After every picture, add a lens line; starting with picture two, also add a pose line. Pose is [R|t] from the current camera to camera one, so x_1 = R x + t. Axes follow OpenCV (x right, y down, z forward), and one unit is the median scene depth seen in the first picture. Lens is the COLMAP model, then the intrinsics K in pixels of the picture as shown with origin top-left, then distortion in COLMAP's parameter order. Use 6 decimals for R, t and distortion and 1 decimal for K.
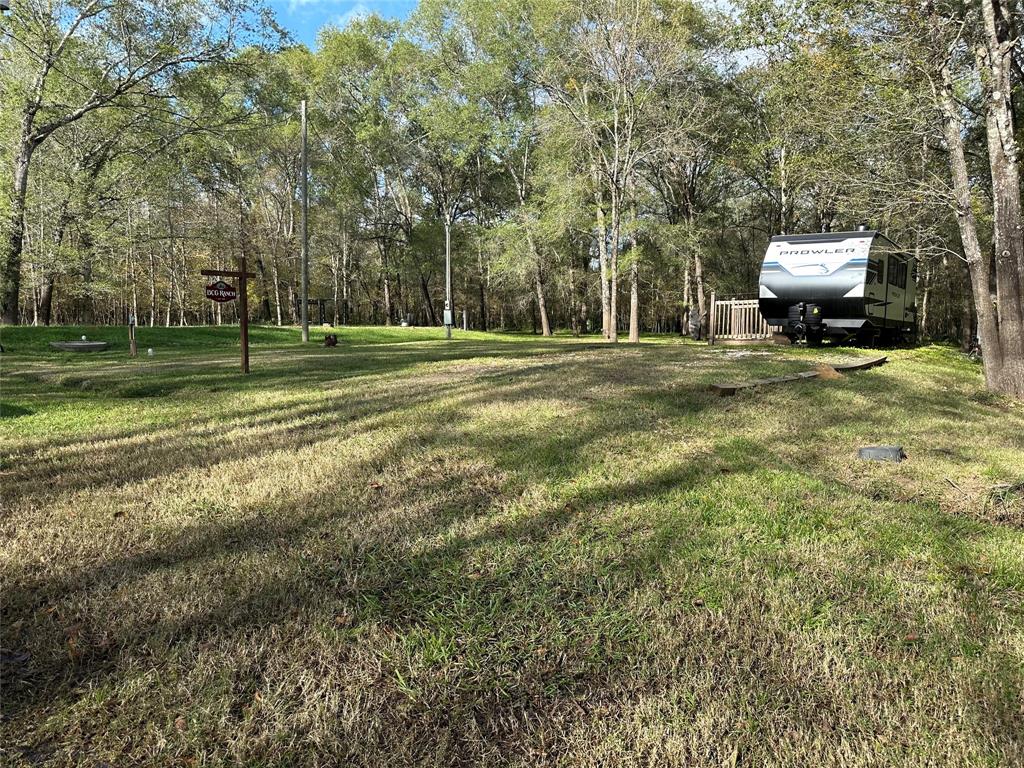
lens RADIAL K [[681.9, 0, 512.7], [0, 681.9, 395.8], [0, 0, 1]] dist [0.080362, -0.093788]
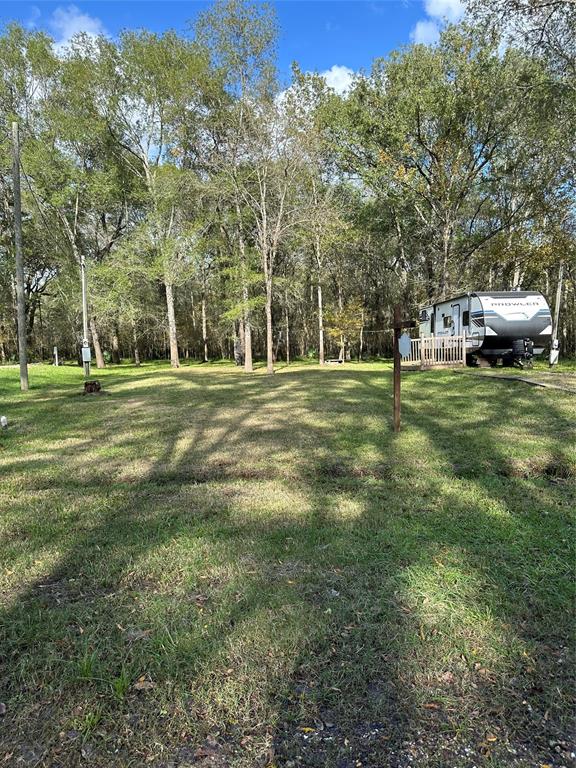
lens RADIAL K [[511.4, 0, 288.0], [0, 511.4, 384.0], [0, 0, 1]] dist [0.080362, -0.093788]
pose [[0.782058, -0.070751, 0.619177, -0.326941], [0.095047, 0.995453, -0.006303, -0.036546], [-0.615915, 0.063780, 0.785226, 0.209081]]
